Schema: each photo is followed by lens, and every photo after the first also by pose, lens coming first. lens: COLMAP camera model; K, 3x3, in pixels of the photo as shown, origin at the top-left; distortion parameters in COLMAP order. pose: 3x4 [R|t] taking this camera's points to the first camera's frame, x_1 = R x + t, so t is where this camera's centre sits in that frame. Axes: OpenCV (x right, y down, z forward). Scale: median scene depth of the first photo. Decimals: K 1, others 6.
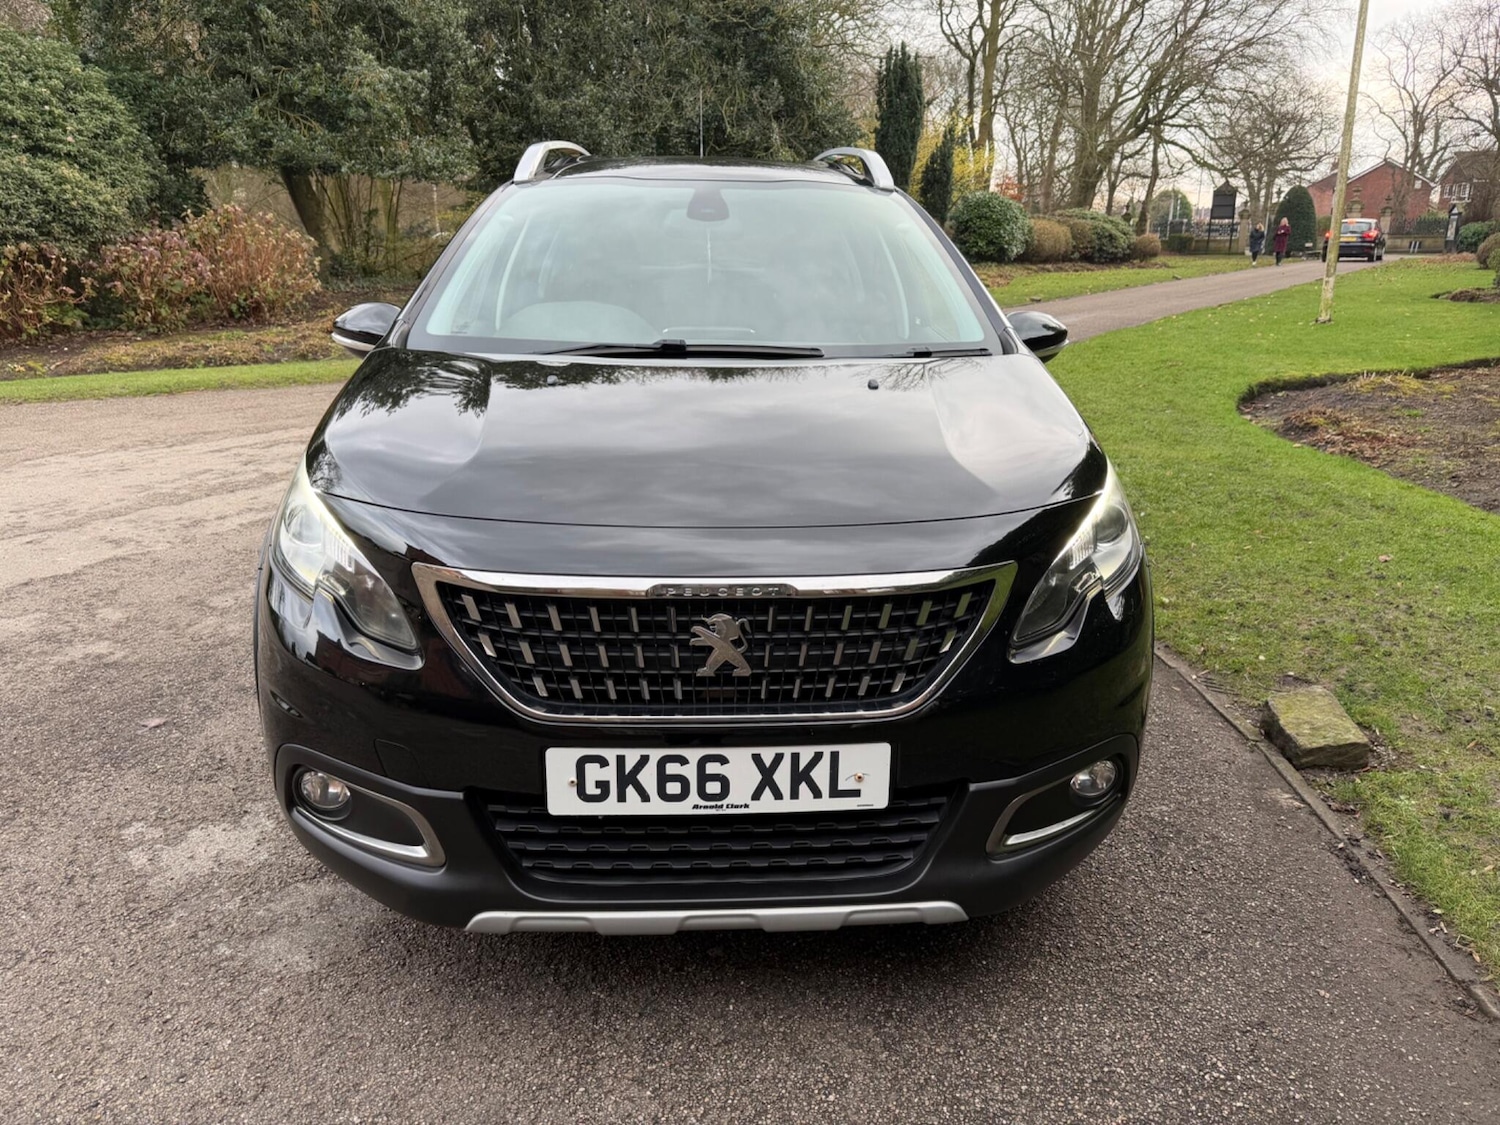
lens RADIAL K [[1065.9, 0, 747.5], [0, 1065.9, 569.0], [0, 0, 1]] dist [0.002464, -0.004509]
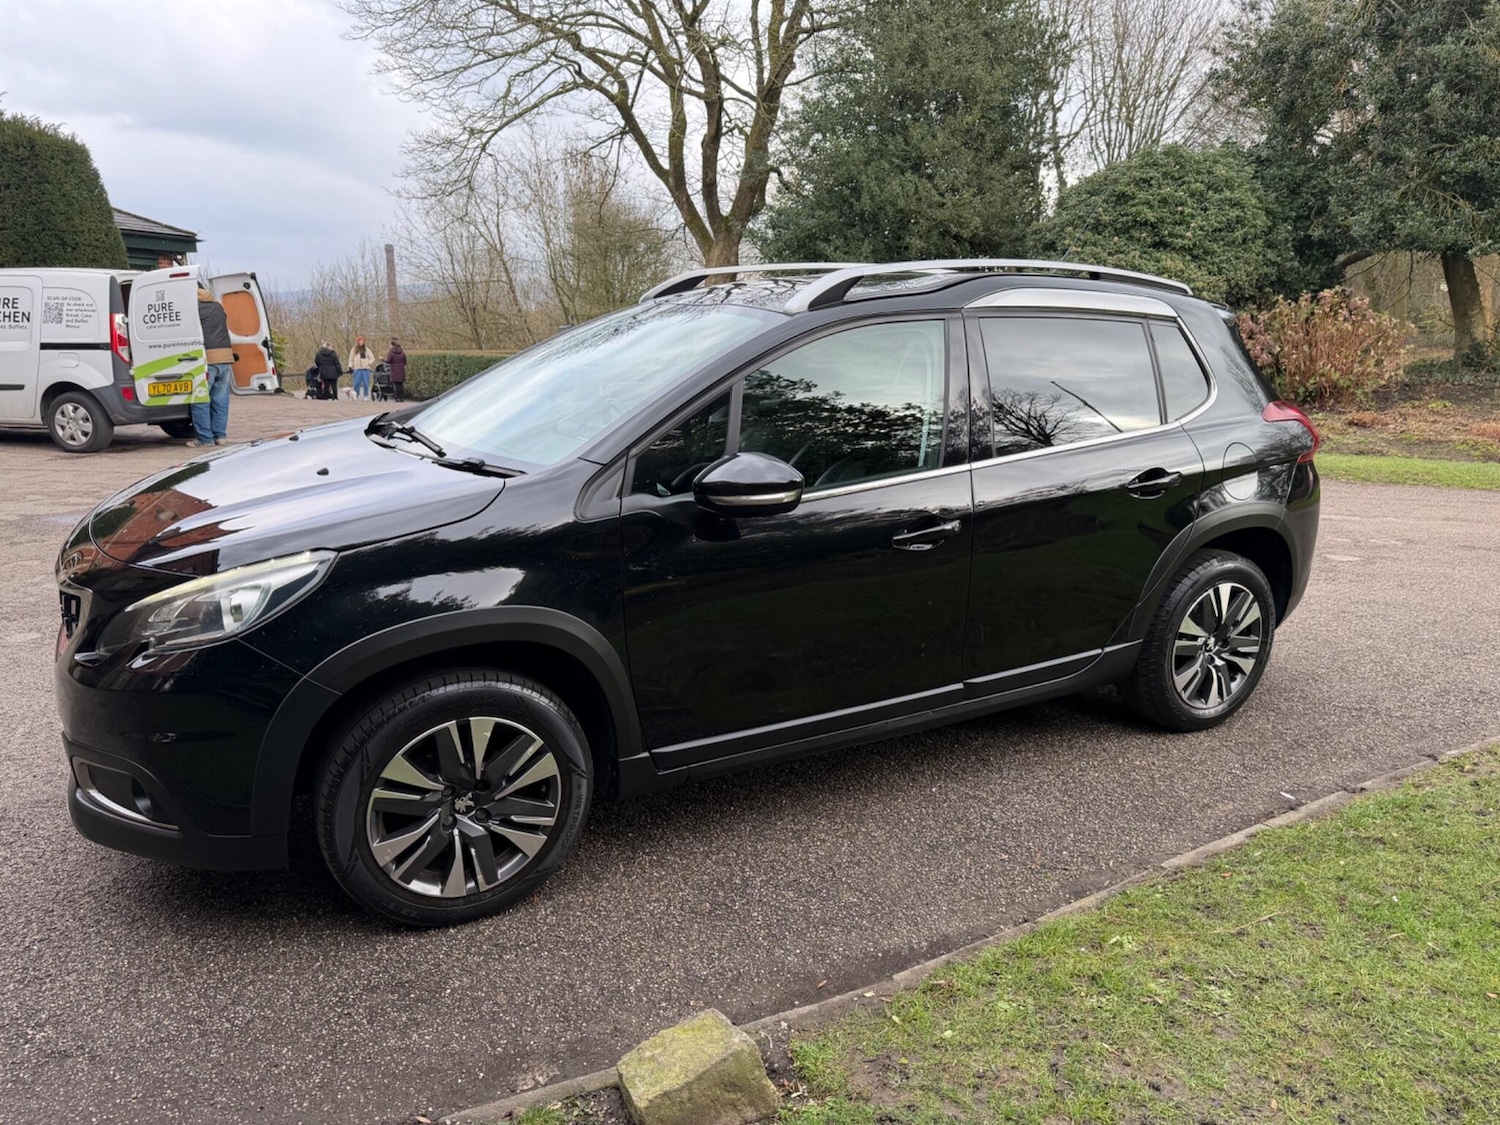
lens RADIAL K [[1050.0, 0, 743.0], [0, 1050.0, 563.0], [0, 0, 1]] dist [0.006225, -0.010855]
pose [[0.433195, 0.223588, -0.873127, 0.189660], [-0.281483, 0.953848, 0.104604, -0.045052], [0.856218, 0.200457, 0.476138, 0.111511]]
